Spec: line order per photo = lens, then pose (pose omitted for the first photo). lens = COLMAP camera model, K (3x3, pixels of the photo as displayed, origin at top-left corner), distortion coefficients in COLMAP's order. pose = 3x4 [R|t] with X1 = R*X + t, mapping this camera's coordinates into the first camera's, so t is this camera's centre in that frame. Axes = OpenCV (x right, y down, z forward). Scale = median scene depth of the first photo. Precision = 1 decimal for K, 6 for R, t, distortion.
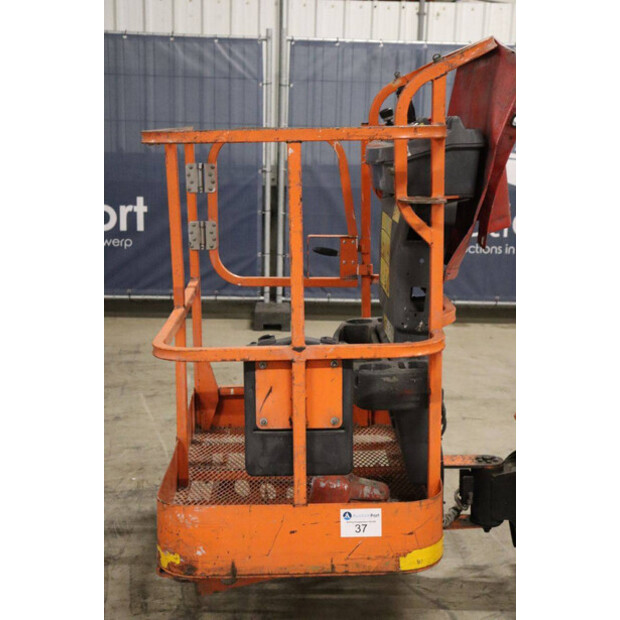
lens RADIAL K [[1062.3, 0, 310.0], [0, 1062.3, 310.0], [0, 0, 1]] dist [0.231026, 0.016518]
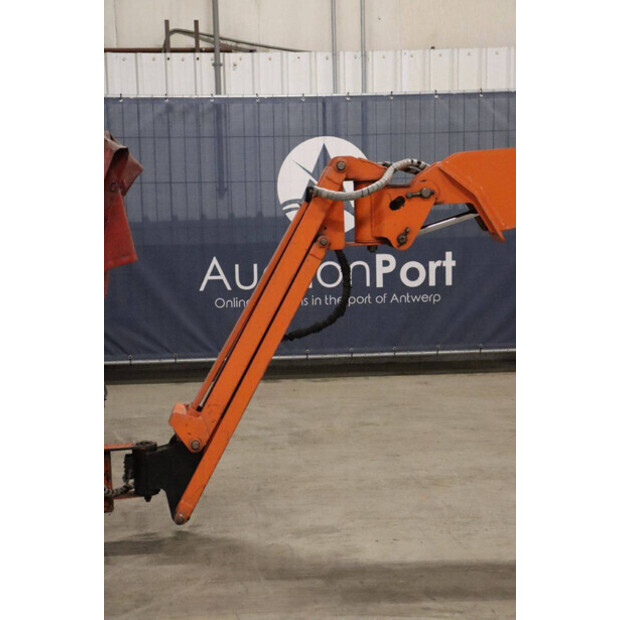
lens RADIAL K [[1507.8, 0, 310.0], [0, 1507.8, 310.0], [0, 0, 1]] dist [0.510298, -0.649617]
pose [[0.998158, -0.050863, 0.033056, 0.261572], [0.053242, 0.995716, -0.075601, 0.107929], [-0.029069, 0.077222, 0.996590, -0.709063]]
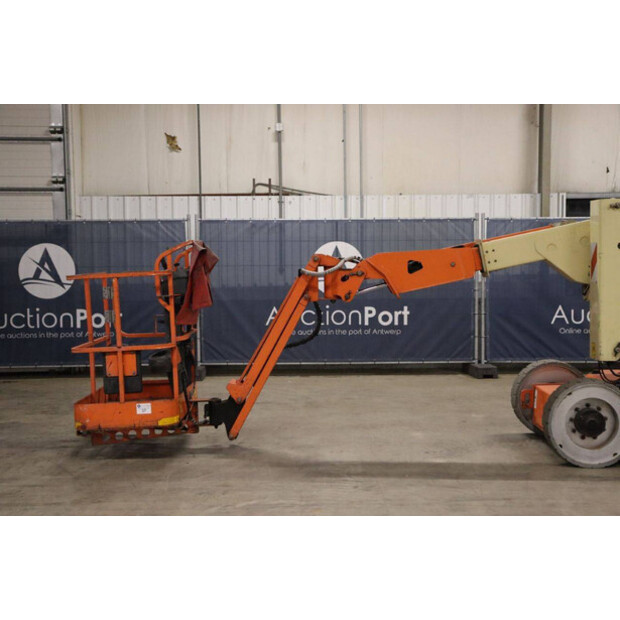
lens RADIAL K [[938.8, 0, 310.0], [0, 938.8, 310.0], [0, 0, 1]] dist [0.082910, 0.021158]
pose [[0.999024, -0.031854, -0.030609, 0.389451], [0.028149, 0.993005, -0.114667, 0.160917], [0.034047, 0.113693, 0.992932, -1.021139]]
